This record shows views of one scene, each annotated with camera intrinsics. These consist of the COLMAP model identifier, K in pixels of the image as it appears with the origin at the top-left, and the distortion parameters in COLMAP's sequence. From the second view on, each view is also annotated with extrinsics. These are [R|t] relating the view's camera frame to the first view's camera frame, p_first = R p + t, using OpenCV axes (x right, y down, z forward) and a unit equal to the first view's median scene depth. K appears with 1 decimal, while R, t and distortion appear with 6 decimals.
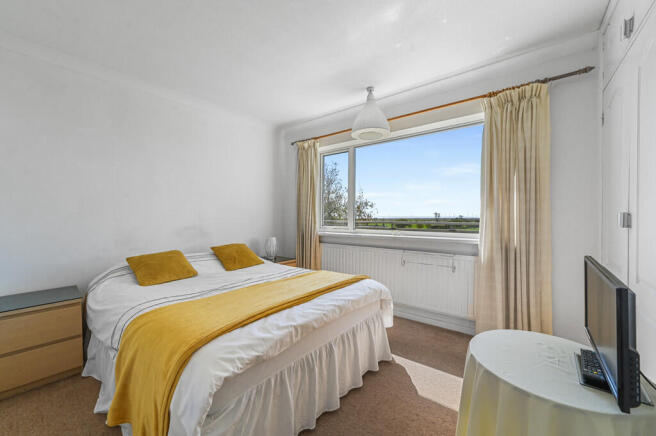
lens RADIAL K [[255.2, 0, 324.7], [0, 255.2, 217.8], [0, 0, 1]] dist [-0.010437, 0.003717]
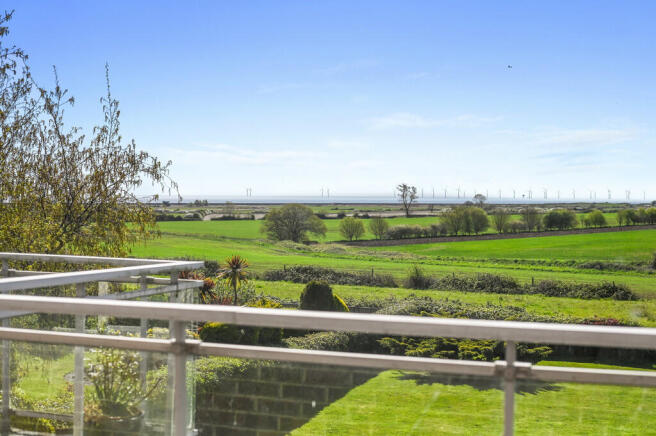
lens RADIAL K [[949.8, 0, 328.3], [0, 949.8, 217.3], [0, 0, 1]] dist [-0.062986, 0.000000]
pose [[0.945319, 0.002305, 0.326139, 0.168988], [-0.008232, 0.999825, 0.016795, -0.070499], [-0.326043, -0.018562, 0.945173, 0.405484]]
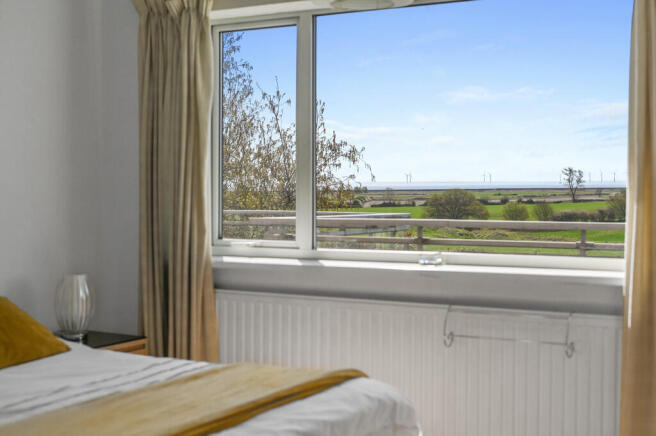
lens RADIAL K [[949.8, 0, 323.7], [0, 949.8, 217.9], [0, 0, 1]] dist [-0.062986, 0.000000]
pose [[0.987602, -0.008769, 0.156732, -0.075998], [0.003700, 0.999461, 0.032605, -0.039457], [-0.156934, -0.031621, 0.987103, -0.285783]]
